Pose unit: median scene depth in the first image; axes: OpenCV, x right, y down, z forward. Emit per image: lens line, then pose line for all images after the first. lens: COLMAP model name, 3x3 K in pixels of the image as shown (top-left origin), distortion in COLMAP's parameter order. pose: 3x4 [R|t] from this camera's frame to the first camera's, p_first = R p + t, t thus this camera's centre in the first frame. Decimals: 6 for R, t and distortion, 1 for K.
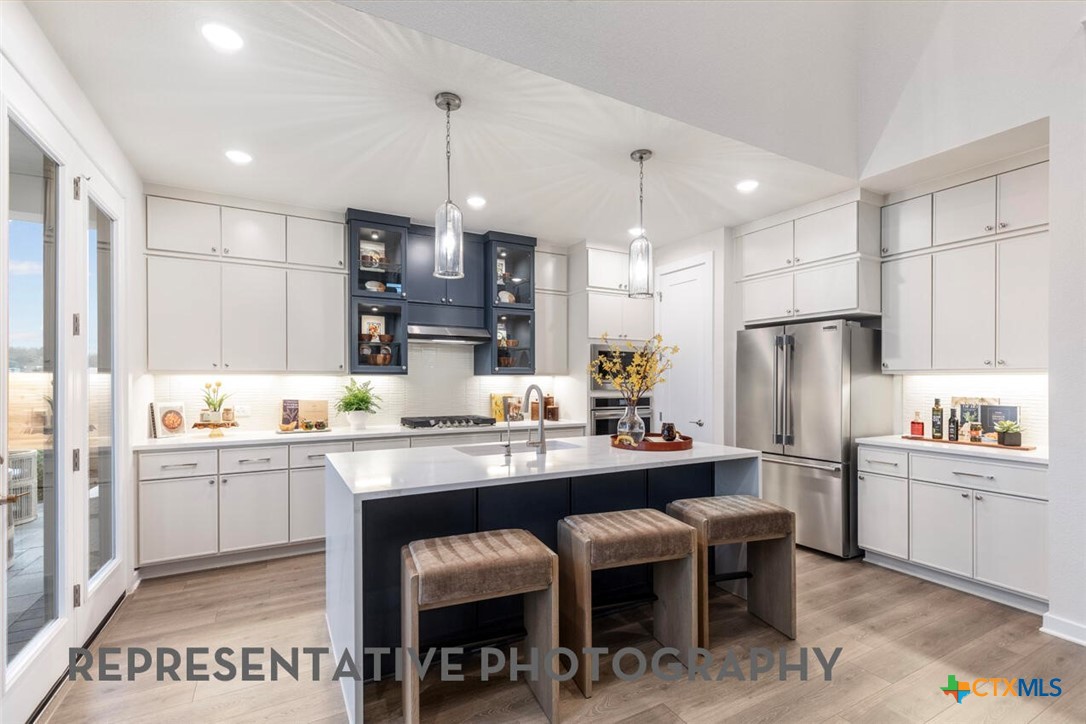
lens RADIAL K [[482.5, 0, 536.2], [0, 482.5, 377.4], [0, 0, 1]] dist [-0.001171, -0.000156]
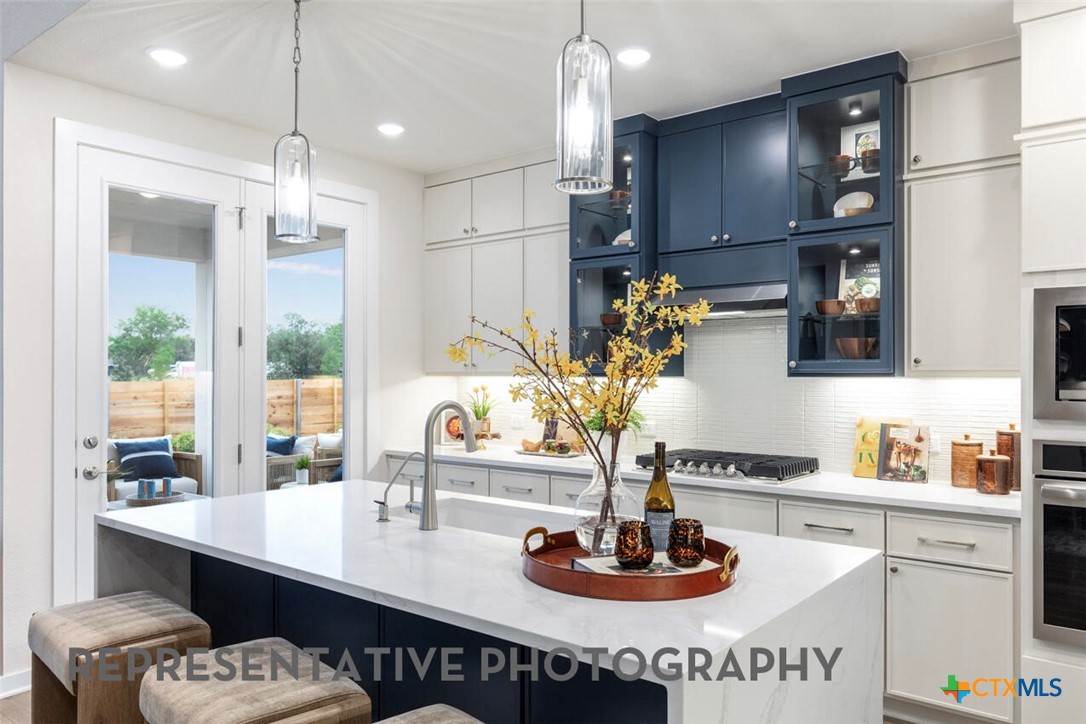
lens RADIAL K [[759.7, 0, 543.0], [0, 759.7, 362.0], [0, 0, 1]] dist [0.003391, 0.002357]
pose [[0.401090, -0.015331, -0.915910, 0.616191], [0.001724, 0.999871, -0.015981, -0.009603], [0.916037, 0.004831, 0.401064, 0.572193]]
